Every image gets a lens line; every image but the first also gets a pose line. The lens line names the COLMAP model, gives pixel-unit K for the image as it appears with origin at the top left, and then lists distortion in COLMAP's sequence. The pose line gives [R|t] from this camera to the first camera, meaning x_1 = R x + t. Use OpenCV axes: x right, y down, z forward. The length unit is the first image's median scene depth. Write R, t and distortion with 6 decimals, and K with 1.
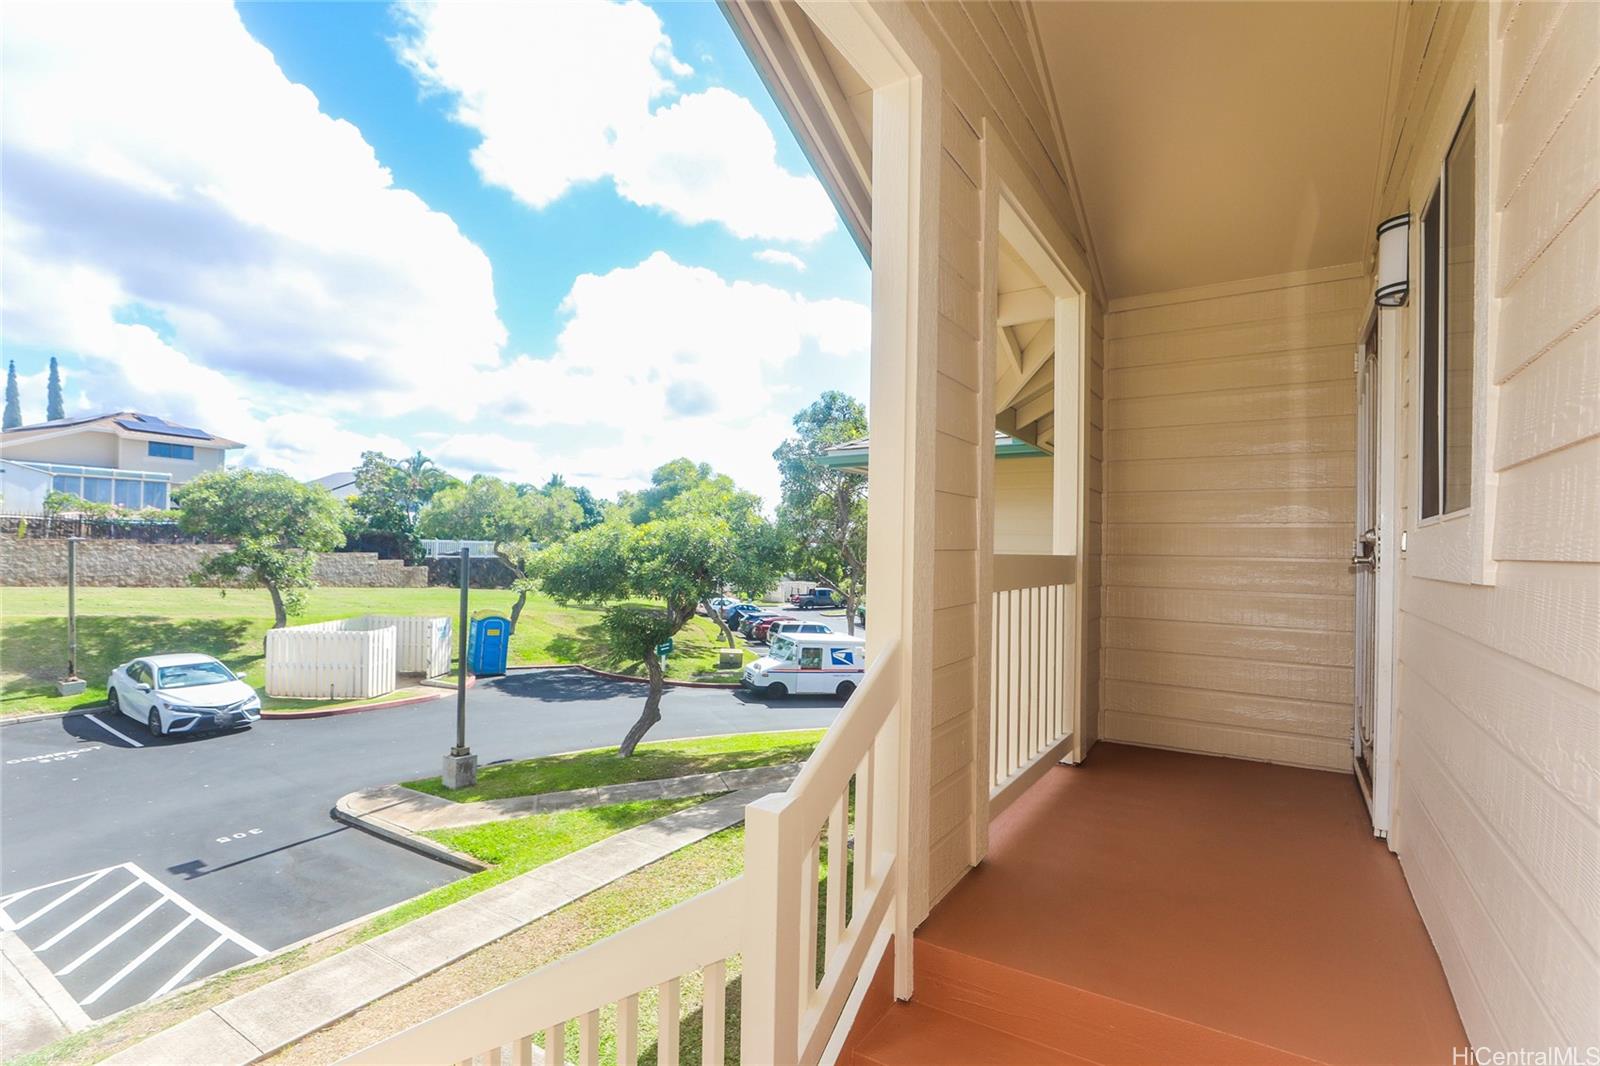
lens RADIAL K [[730.3, 0, 800.0], [0, 730.3, 533.0], [0, 0, 1]] dist [-0.033330, 0.013409]
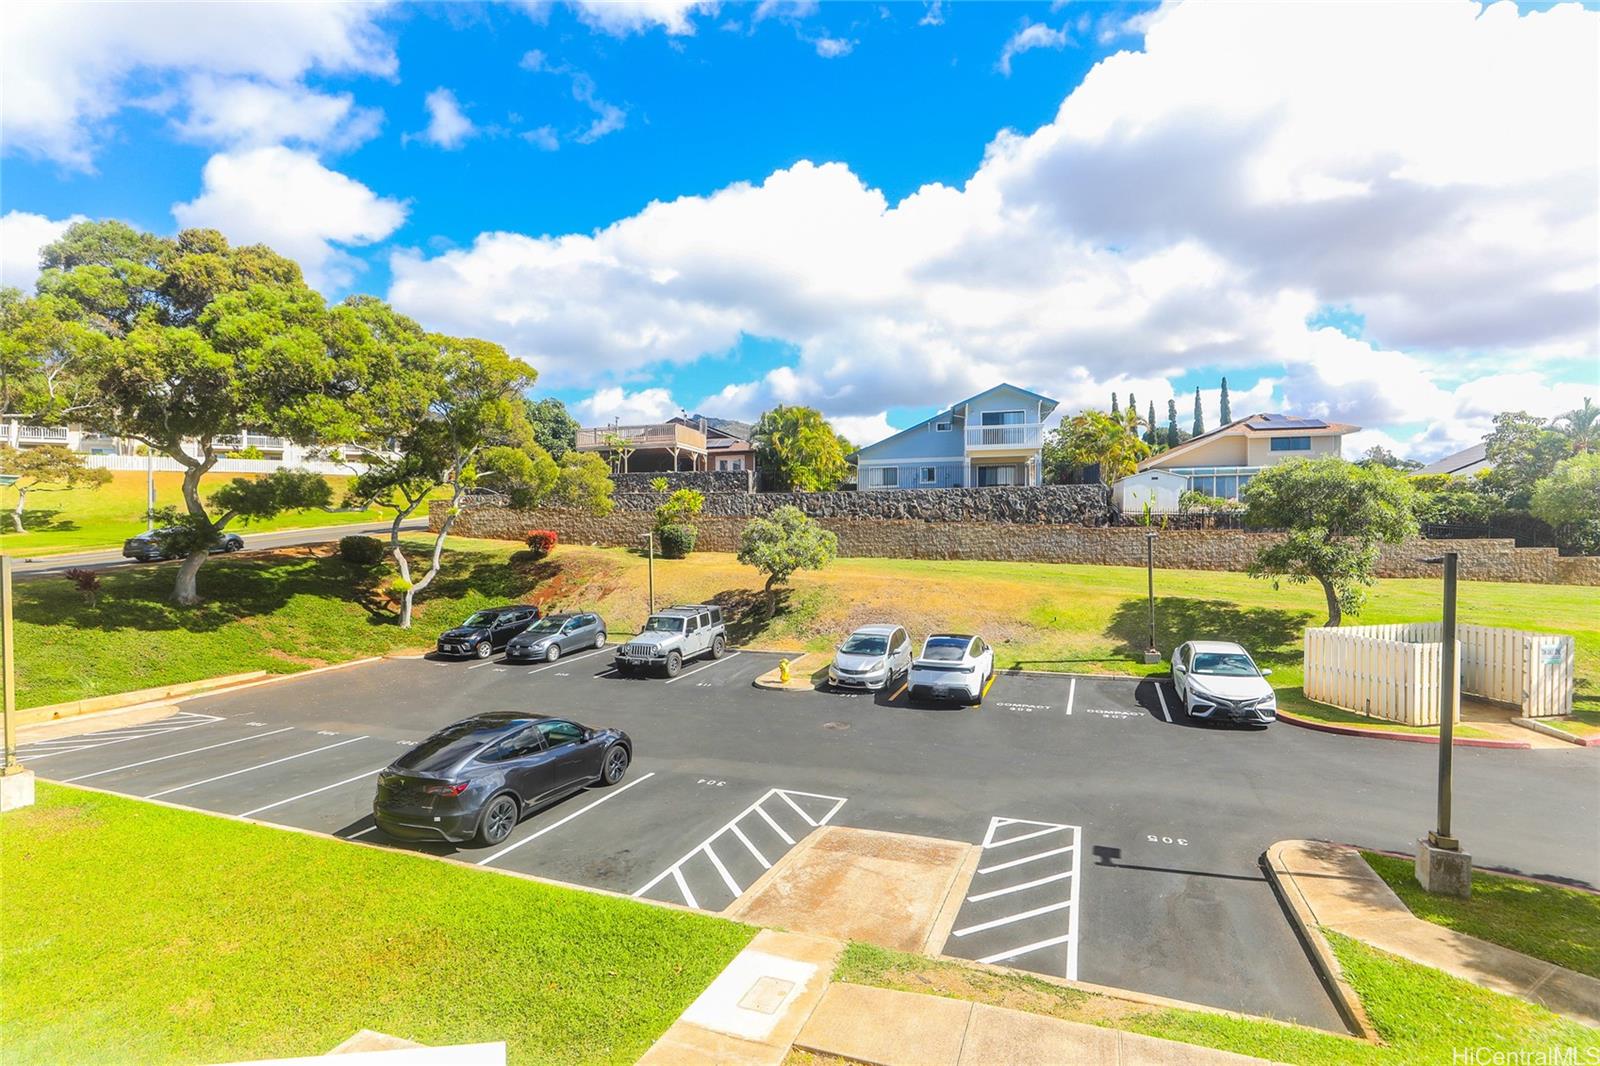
lens RADIAL K [[730.3, 0, 800.0], [0, 730.3, 533.0], [0, 0, 1]] dist [-0.033330, 0.013409]
pose [[0.213779, -0.009920, -0.976832, 0.061581], [0.034514, 0.999401, -0.002596, -0.013967], [0.976272, -0.033159, 0.213993, 0.187546]]
